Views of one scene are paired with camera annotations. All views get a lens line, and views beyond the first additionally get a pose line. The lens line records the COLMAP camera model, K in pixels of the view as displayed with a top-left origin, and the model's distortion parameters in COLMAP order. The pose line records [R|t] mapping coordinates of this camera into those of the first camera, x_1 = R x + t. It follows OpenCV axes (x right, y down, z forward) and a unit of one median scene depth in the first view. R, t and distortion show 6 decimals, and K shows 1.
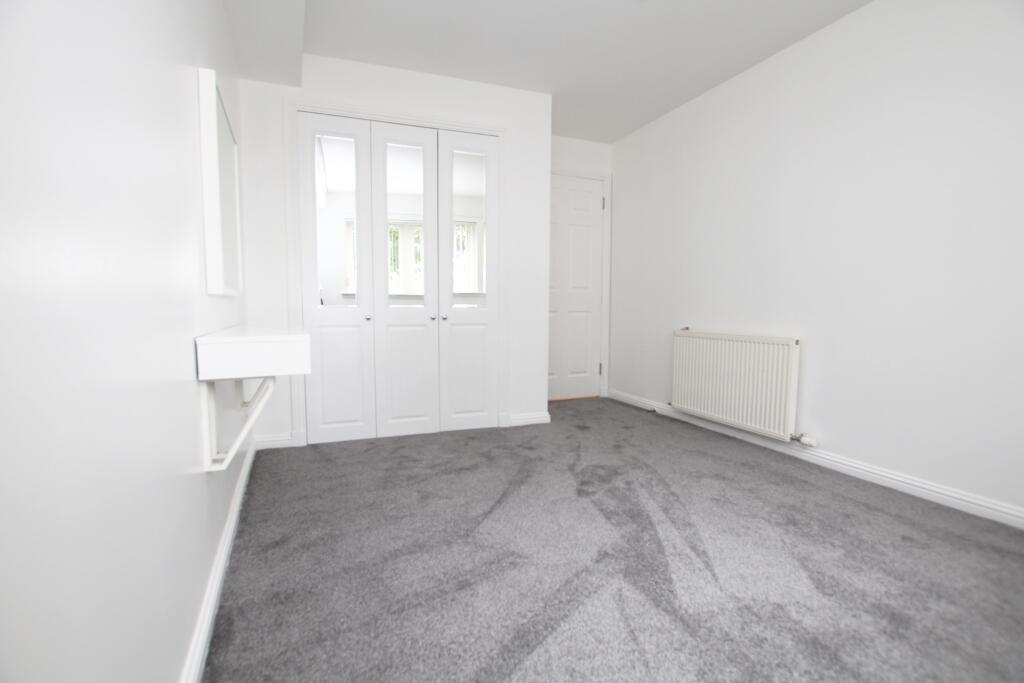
lens RADIAL K [[497.3, 0, 512.2], [0, 497.3, 341.5], [0, 0, 1]] dist [-0.024747, 0.003500]
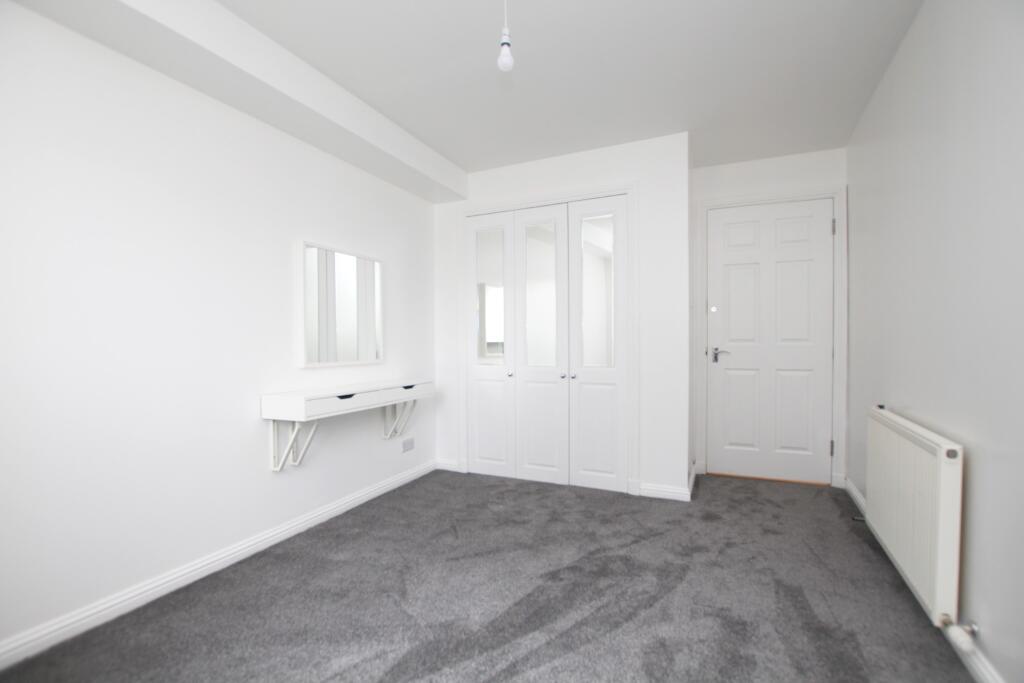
lens RADIAL K [[497.3, 0, 510.1], [0, 497.3, 344.5], [0, 0, 1]] dist [-0.024747, 0.003500]
pose [[0.655236, -0.001402, -0.755423, 0.631721], [-0.042020, 0.998382, -0.038300, -0.077080], [0.754255, 0.056838, 0.654117, 0.228328]]
